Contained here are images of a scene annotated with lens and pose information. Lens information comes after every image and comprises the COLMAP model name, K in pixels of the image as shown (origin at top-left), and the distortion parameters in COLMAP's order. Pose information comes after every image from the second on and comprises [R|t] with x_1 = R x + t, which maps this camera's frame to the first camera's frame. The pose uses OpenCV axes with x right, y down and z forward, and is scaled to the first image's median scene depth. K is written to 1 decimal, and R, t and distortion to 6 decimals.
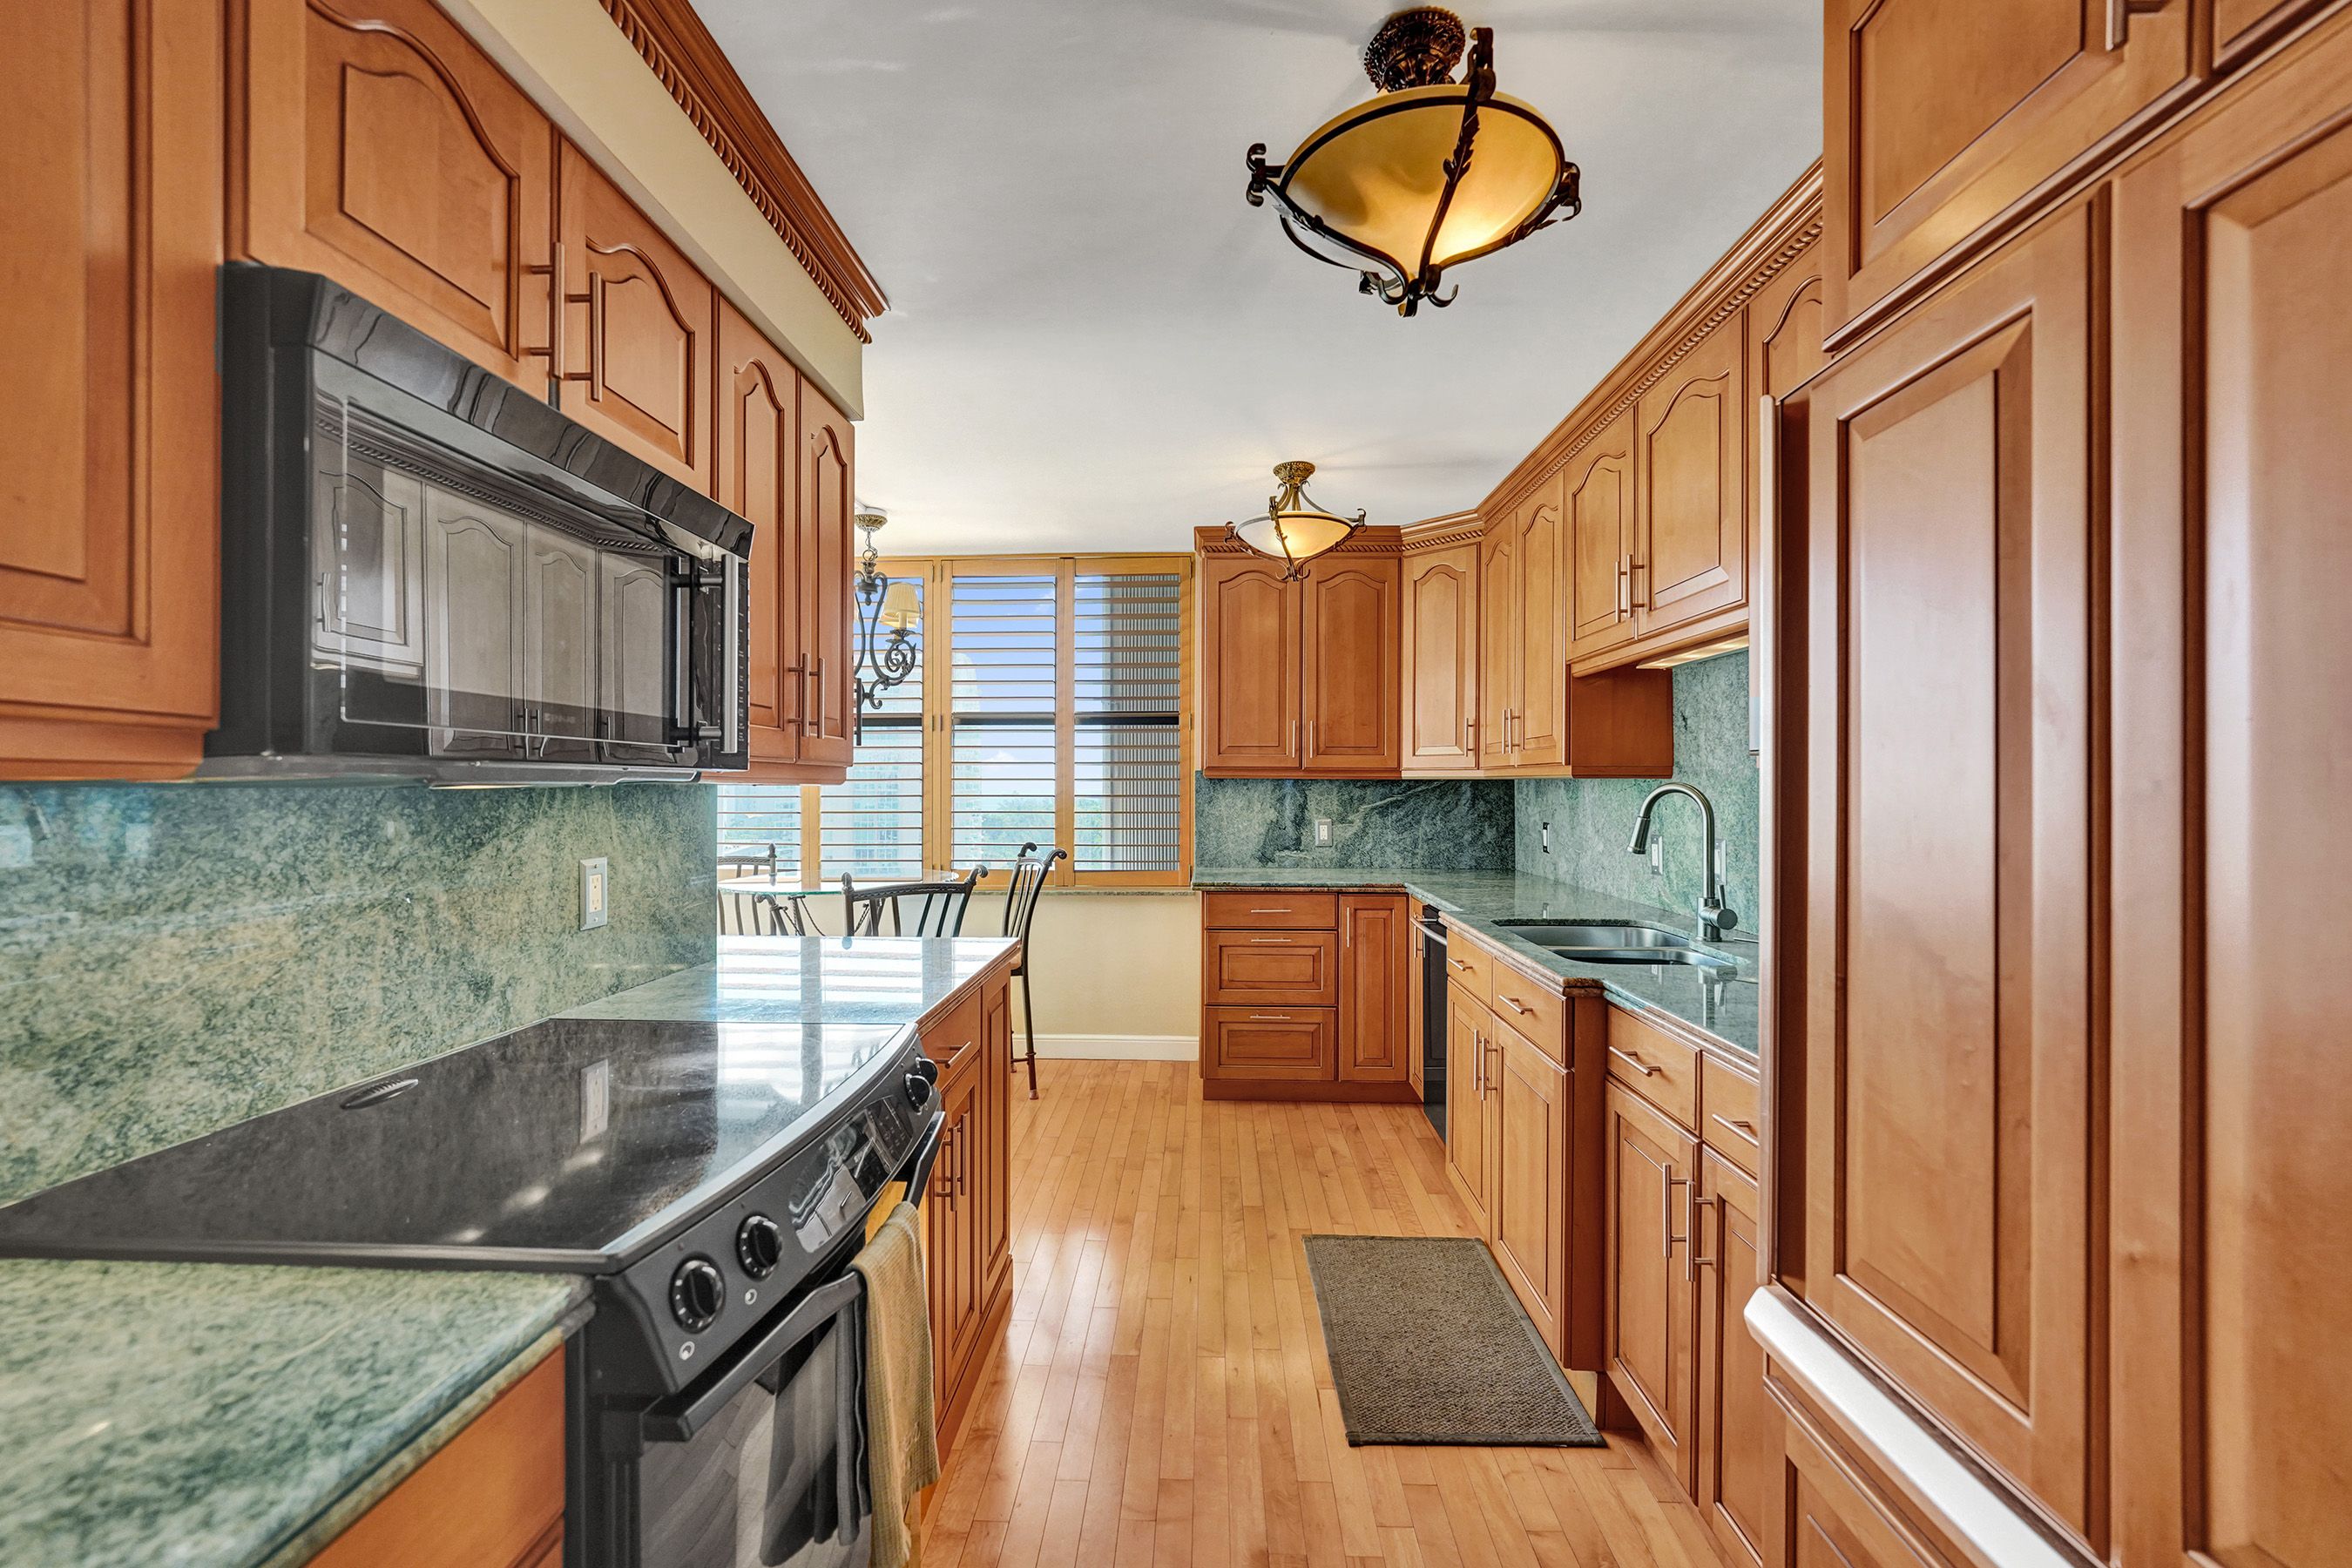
lens RADIAL K [[999.5, 0, 1176.0], [0, 999.5, 784.0], [0, 0, 1]] dist [-0.003081, -0.000318]
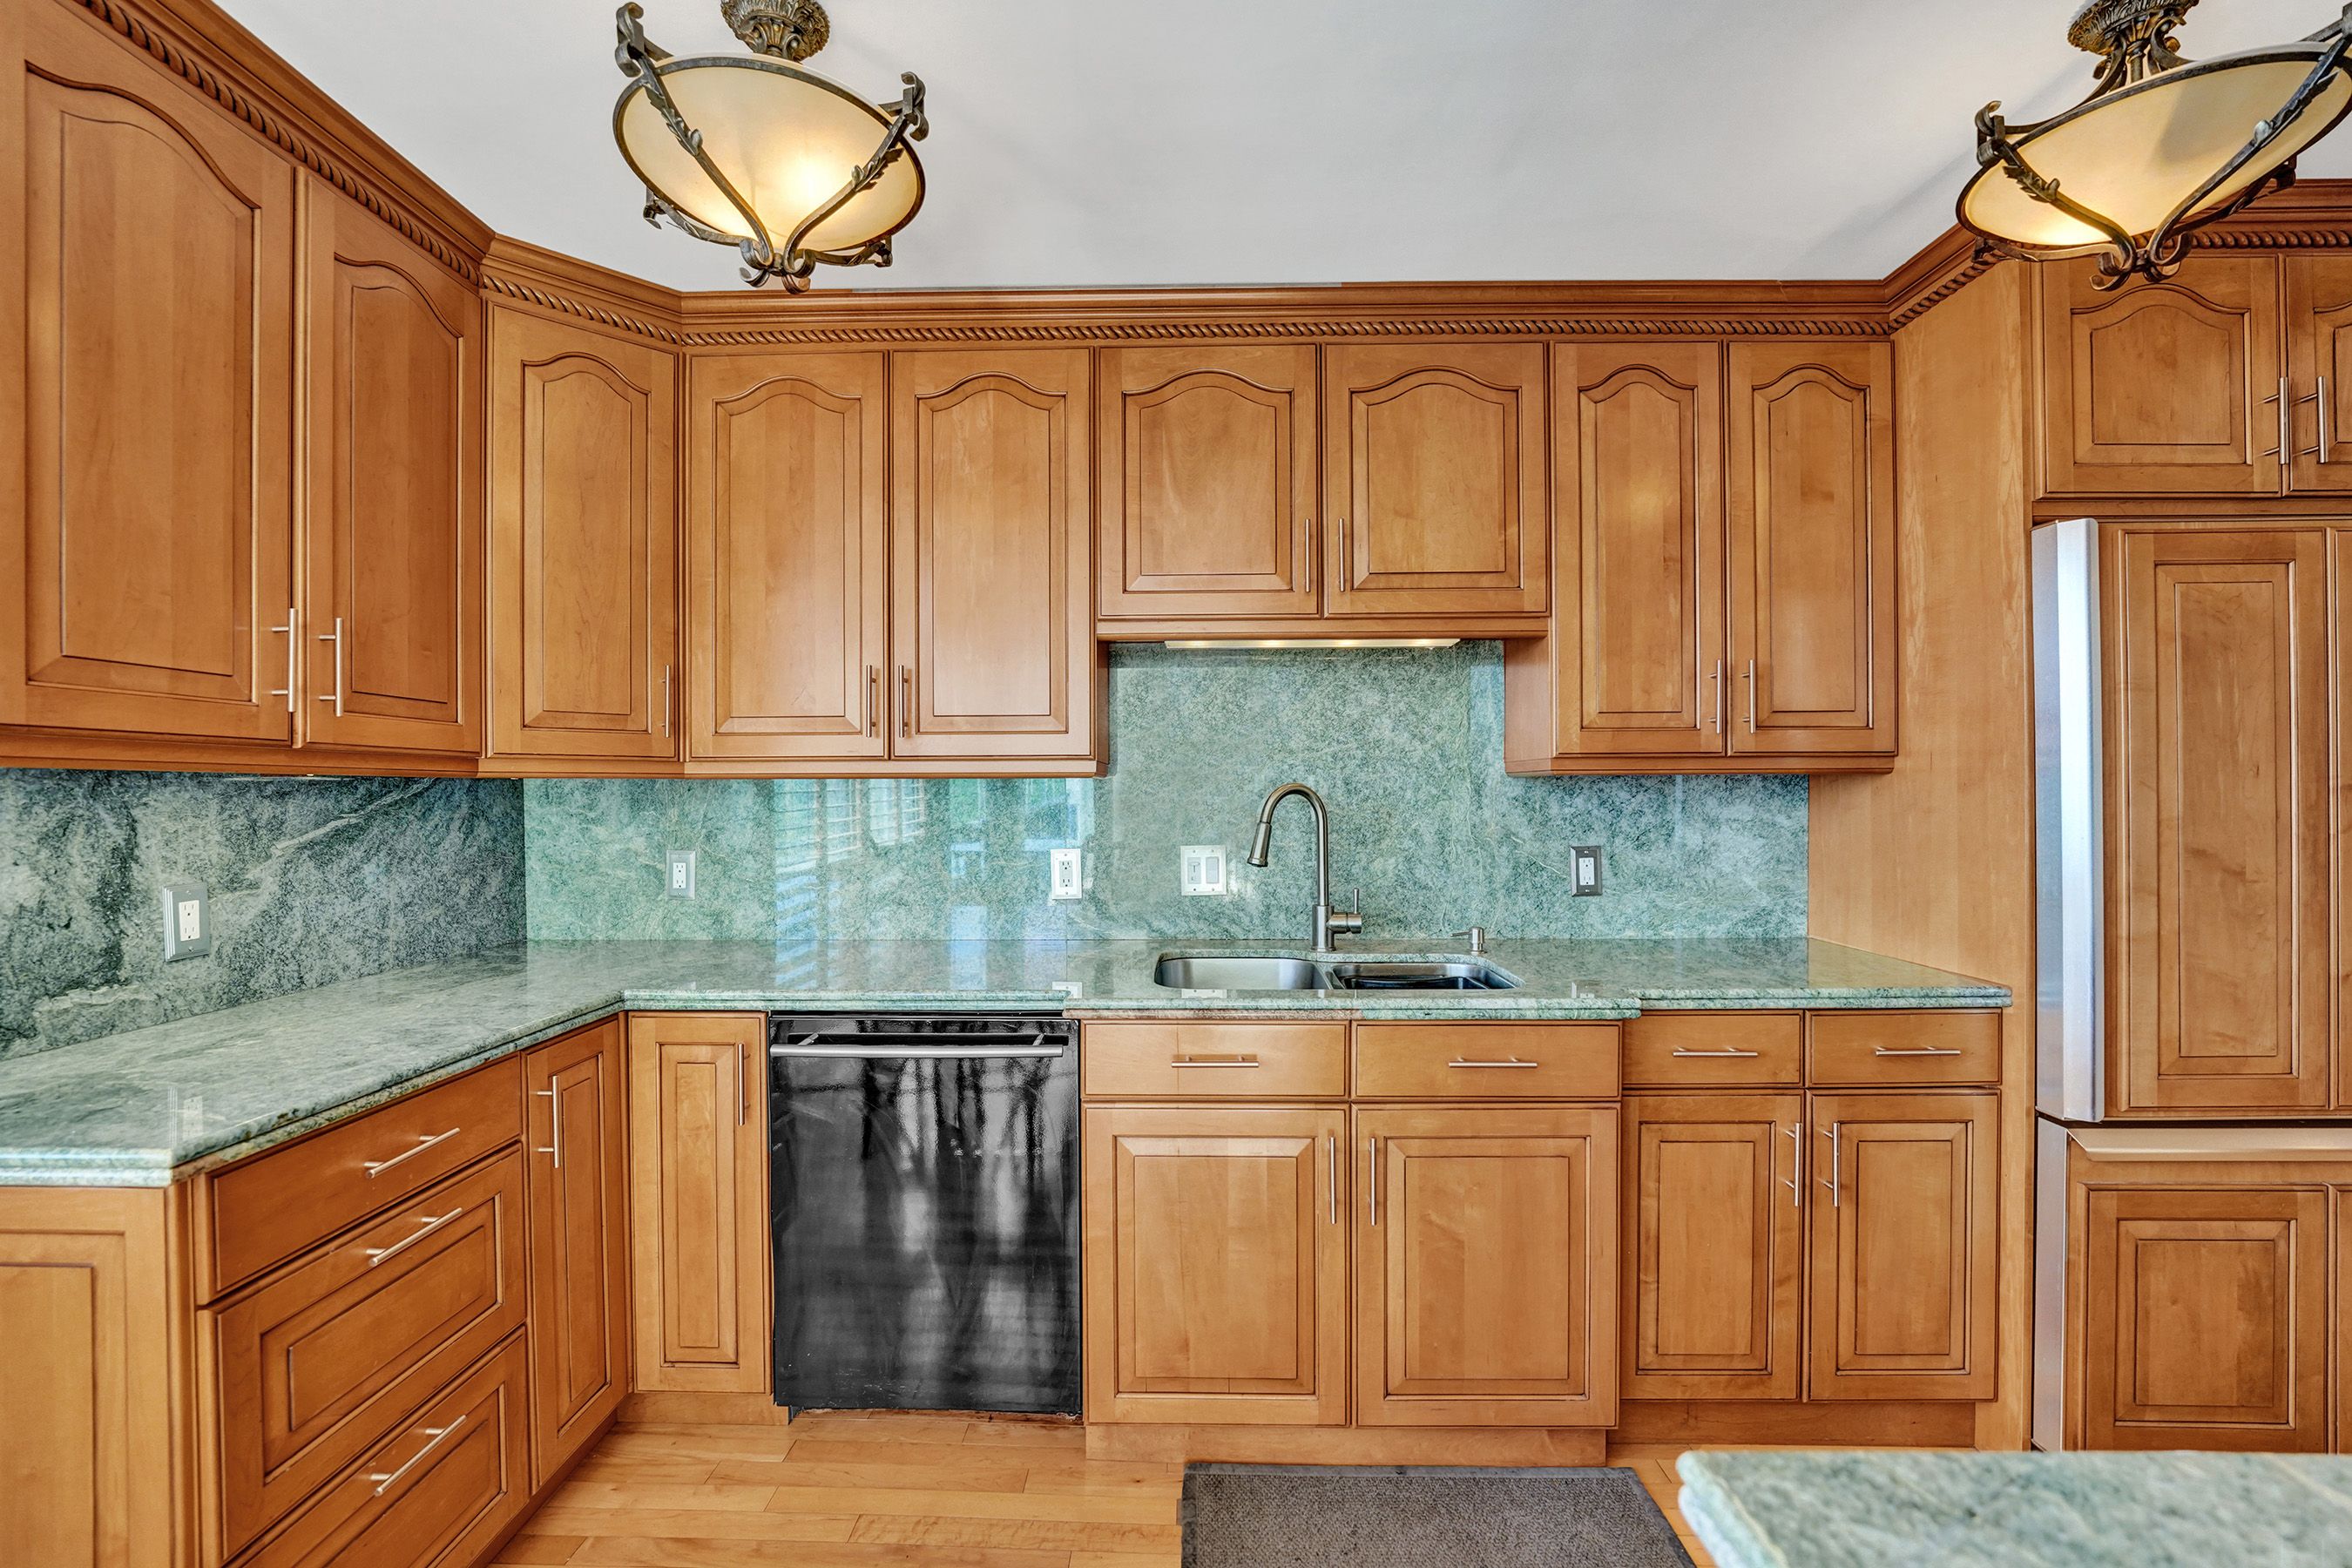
lens RADIAL K [[999.5, 0, 1176.0], [0, 999.5, 784.0], [0, 0, 1]] dist [-0.003081, -0.000318]
pose [[-0.032805, 0.001412, 0.999461, -0.232807], [0.002049, 0.999997, -0.001346, -0.000601], [-0.999460, 0.002004, -0.032808, 0.653207]]
